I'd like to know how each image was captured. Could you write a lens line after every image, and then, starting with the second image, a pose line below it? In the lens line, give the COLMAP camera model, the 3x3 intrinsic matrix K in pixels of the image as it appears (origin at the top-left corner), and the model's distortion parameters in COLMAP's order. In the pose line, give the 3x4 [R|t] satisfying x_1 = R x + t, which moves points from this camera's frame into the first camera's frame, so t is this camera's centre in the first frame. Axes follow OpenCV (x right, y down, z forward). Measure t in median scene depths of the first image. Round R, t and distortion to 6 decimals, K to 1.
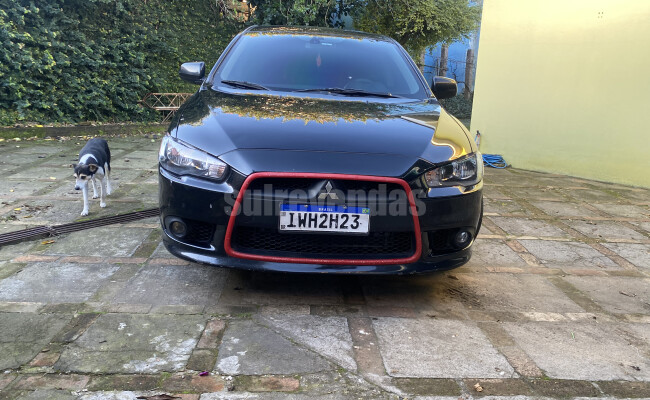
lens RADIAL K [[494.6, 0, 326.4], [0, 494.6, 198.5], [0, 0, 1]] dist [0.006548, 0.001210]
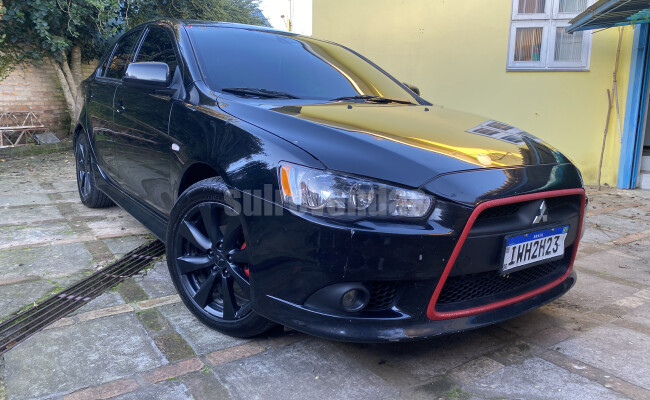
lens RADIAL K [[494.6, 0, 326.4], [0, 494.6, 198.5], [0, 0, 1]] dist [0.006548, 0.001210]
pose [[0.842743, -0.122521, 0.524188, -0.727198], [0.138599, 0.990311, 0.008643, -0.096126], [-0.520168, 0.065368, 0.851559, 0.463993]]
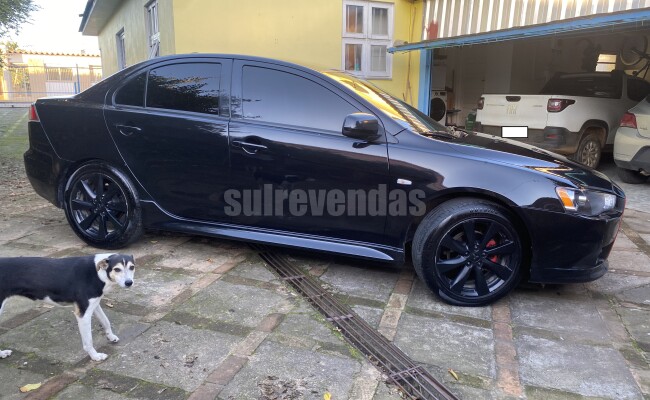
lens RADIAL K [[492.1, 0, 332.1], [0, 492.1, 199.6], [0, 0, 1]] dist [0.007790, 0.004638]
pose [[0.340423, -0.238086, 0.909630, -1.862942], [0.210266, 0.962188, 0.173152, -0.511459], [-0.916461, 0.132319, 0.377612, 1.287553]]
